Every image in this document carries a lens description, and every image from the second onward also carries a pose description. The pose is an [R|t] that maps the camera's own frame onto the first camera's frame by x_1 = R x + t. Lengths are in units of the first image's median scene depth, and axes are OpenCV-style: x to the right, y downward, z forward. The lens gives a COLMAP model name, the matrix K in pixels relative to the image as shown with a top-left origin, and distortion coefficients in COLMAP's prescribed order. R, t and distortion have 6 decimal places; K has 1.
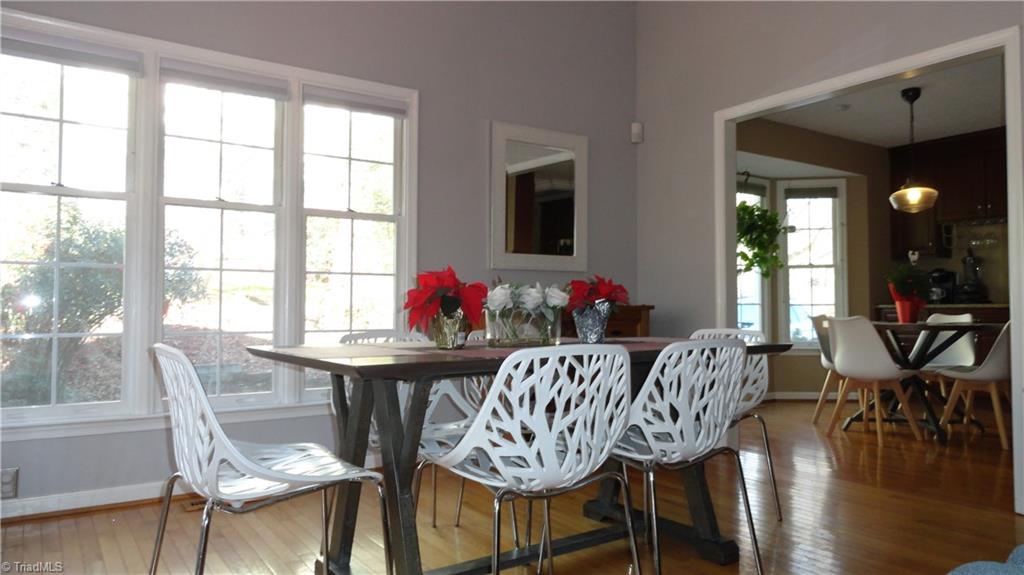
lens RADIAL K [[698.0, 0, 516.4], [0, 698.0, 286.9], [0, 0, 1]] dist [-0.000274, 0.001313]
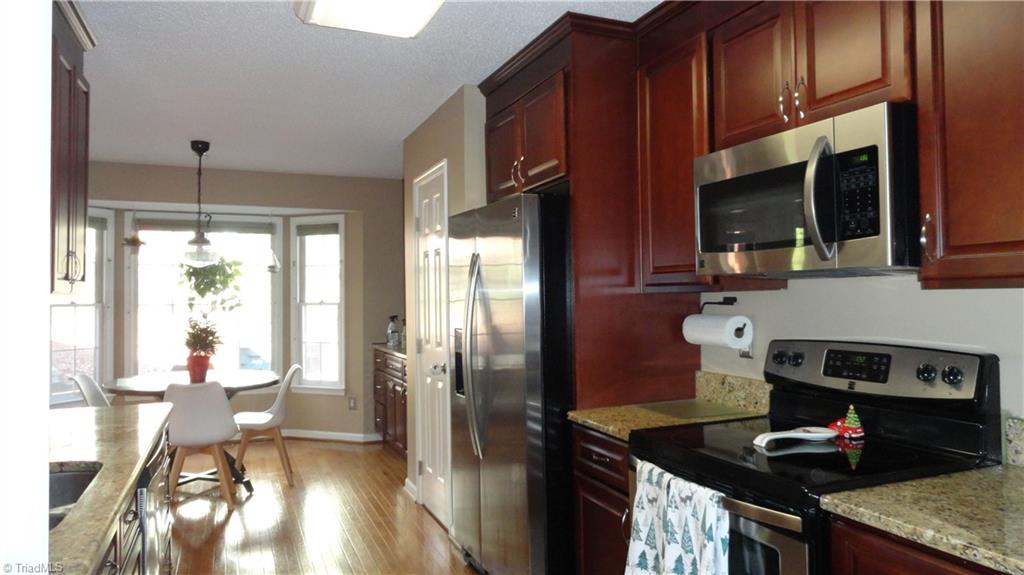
lens RADIAL K [[698.0, 0, 516.4], [0, 698.0, 286.9], [0, 0, 1]] dist [-0.000274, 0.001313]
pose [[0.981553, -0.010799, -0.190884, 0.894655], [0.014284, 0.999755, 0.016889, -0.067044], [0.190654, -0.019304, 0.981467, 0.089581]]
